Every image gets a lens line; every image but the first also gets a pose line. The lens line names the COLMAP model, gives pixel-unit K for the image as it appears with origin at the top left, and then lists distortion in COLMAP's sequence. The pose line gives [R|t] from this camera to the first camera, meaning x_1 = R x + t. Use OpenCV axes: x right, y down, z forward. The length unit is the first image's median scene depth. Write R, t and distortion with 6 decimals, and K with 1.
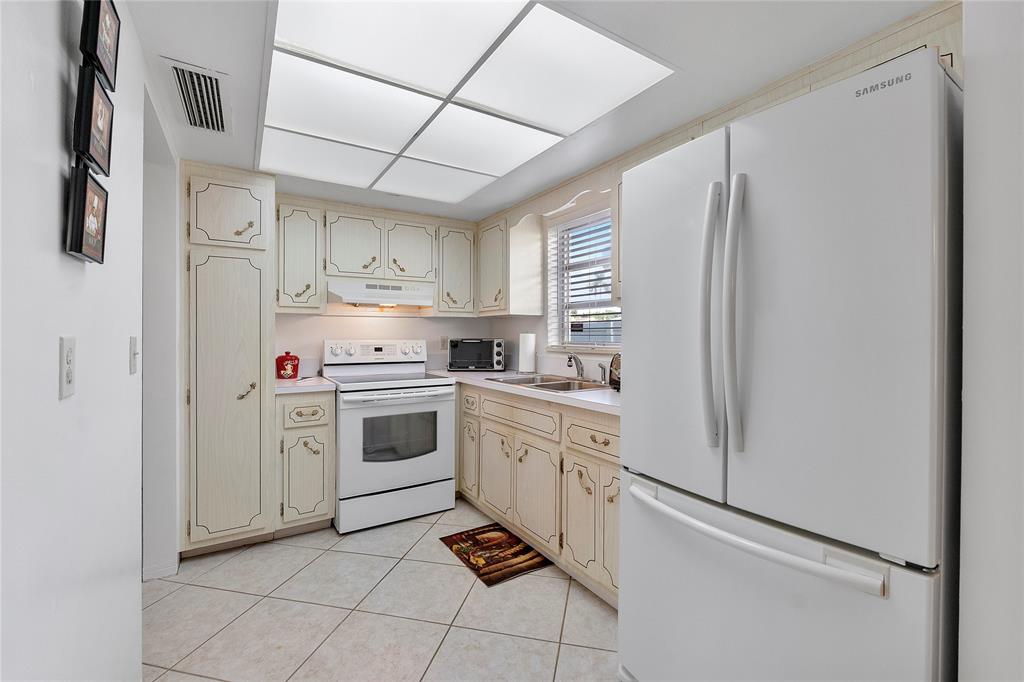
lens RADIAL K [[438.3, 0, 514.6], [0, 438.3, 336.3], [0, 0, 1]] dist [-0.004463, -0.000882]
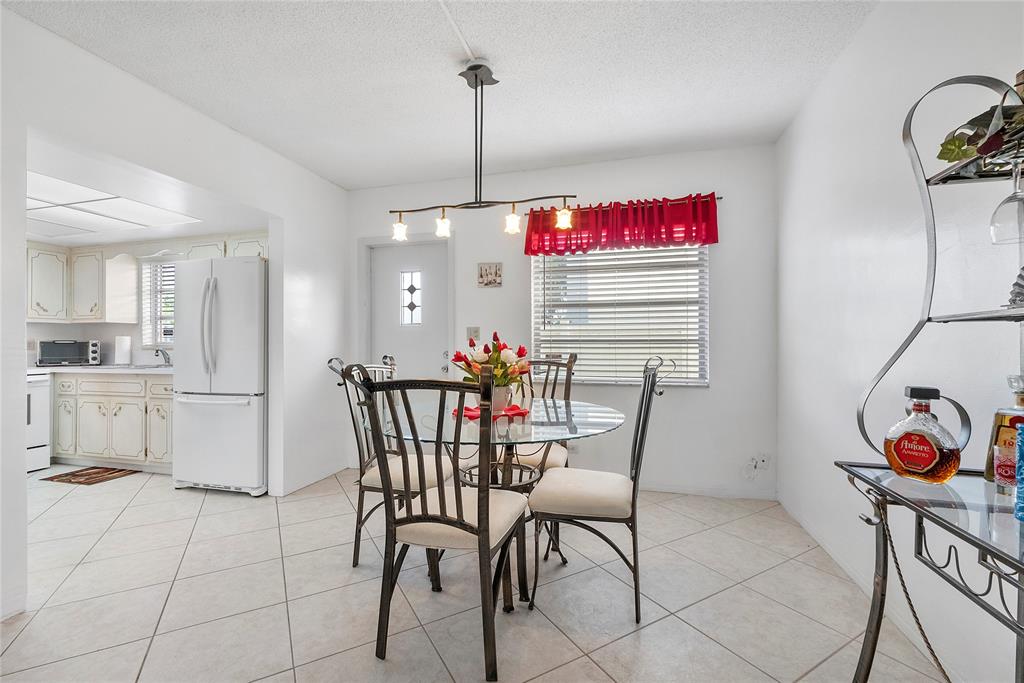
lens RADIAL K [[438.3, 0, 520.5], [0, 438.3, 344.8], [0, 0, 1]] dist [-0.004463, -0.000882]
pose [[0.732516, -0.001813, 0.680747, 0.010084], [0.007141, 0.999962, -0.005021, 0.037056], [-0.680712, 0.008539, 0.732501, -0.879191]]
